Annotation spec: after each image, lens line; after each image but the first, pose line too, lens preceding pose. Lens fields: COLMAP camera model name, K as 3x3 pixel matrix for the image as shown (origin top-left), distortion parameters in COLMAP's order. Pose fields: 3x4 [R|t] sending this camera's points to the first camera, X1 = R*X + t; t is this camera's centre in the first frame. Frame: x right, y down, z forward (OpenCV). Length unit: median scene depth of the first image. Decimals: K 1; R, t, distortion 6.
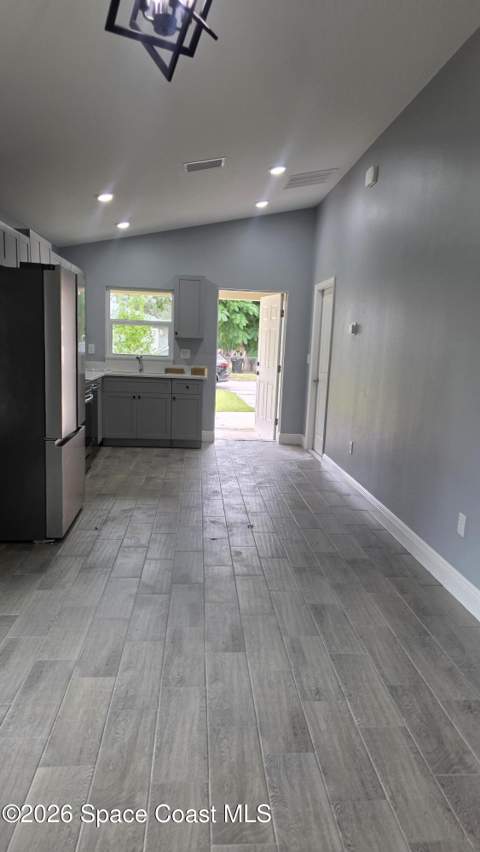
lens RADIAL K [[586.2, 0, 255.0], [0, 586.2, 442.6], [0, 0, 1]] dist [0.005206, -0.001302]
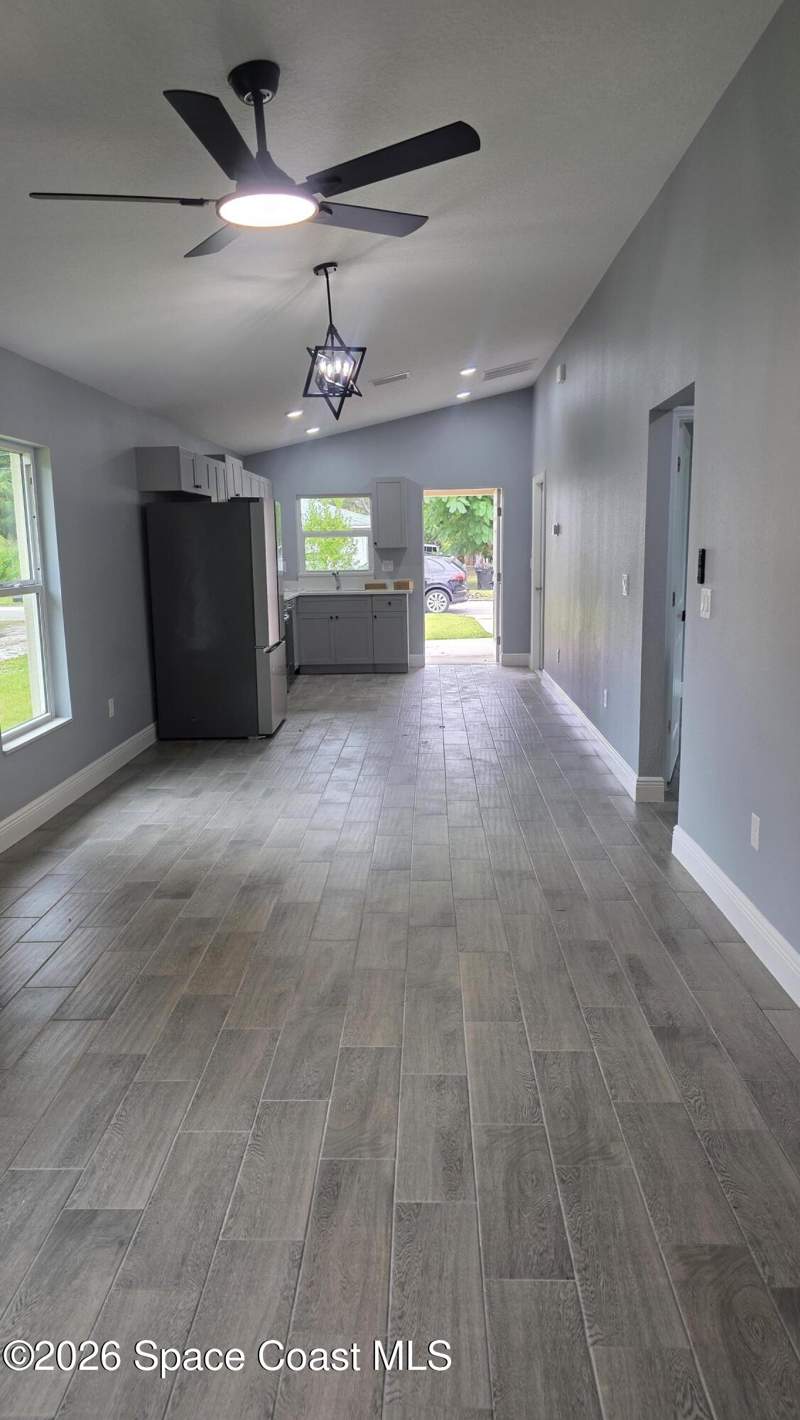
lens RADIAL K [[952.7, 0, 400.0], [0, 952.7, 710.0], [0, 0, 1]] dist [-0.004277, -0.001869]
pose [[0.989547, -0.036913, -0.139407, 0.093246], [0.037468, 0.999297, 0.001356, 0.063857], [0.139259, -0.006565, 0.990234, -0.419789]]
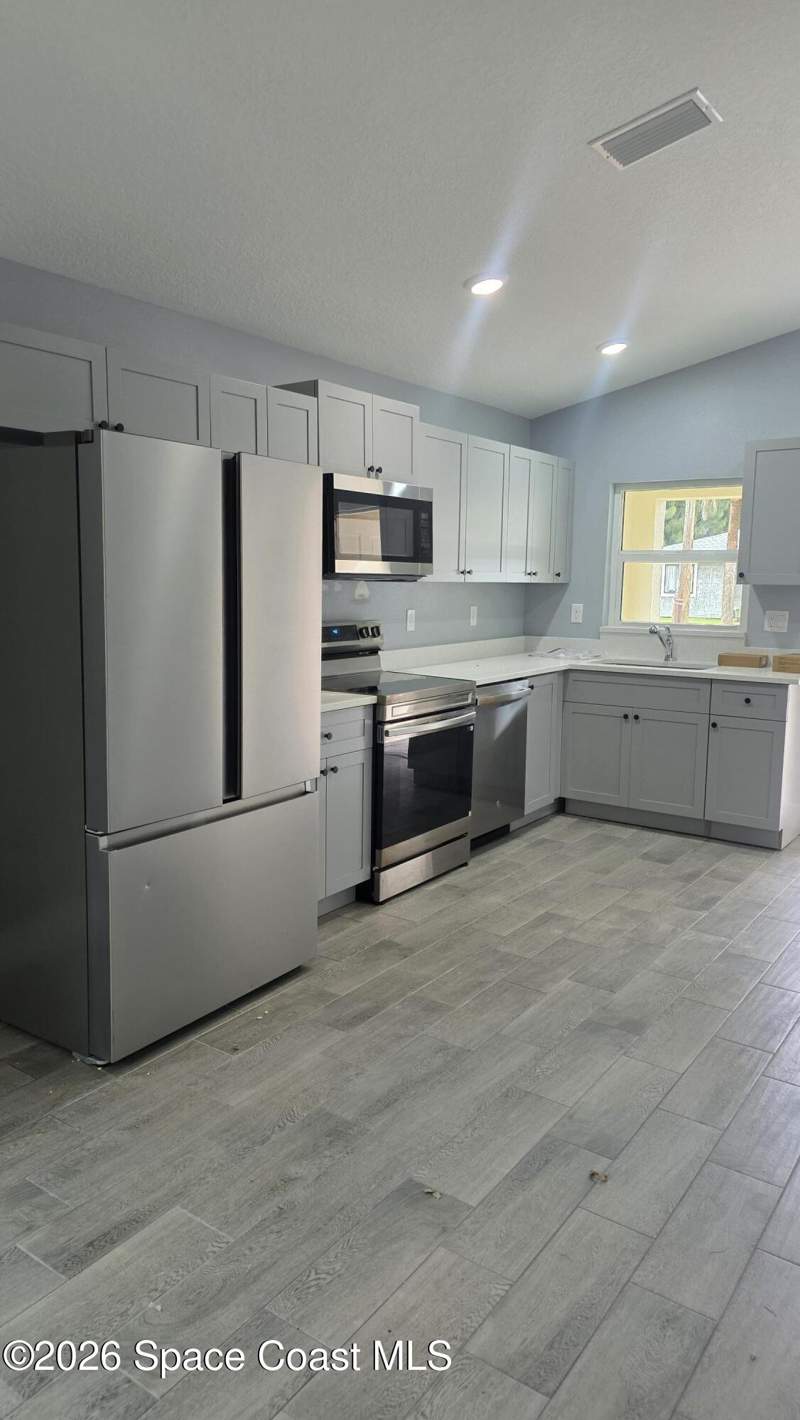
lens RADIAL K [[956.6, 0, 397.0], [0, 956.6, 687.7], [0, 0, 1]] dist [0.067362, -0.000202]
pose [[0.749676, 0.042687, -0.660427, 0.148213], [-0.090608, 0.995141, -0.038531, -0.053151], [0.655573, 0.088725, 0.749901, 0.306369]]
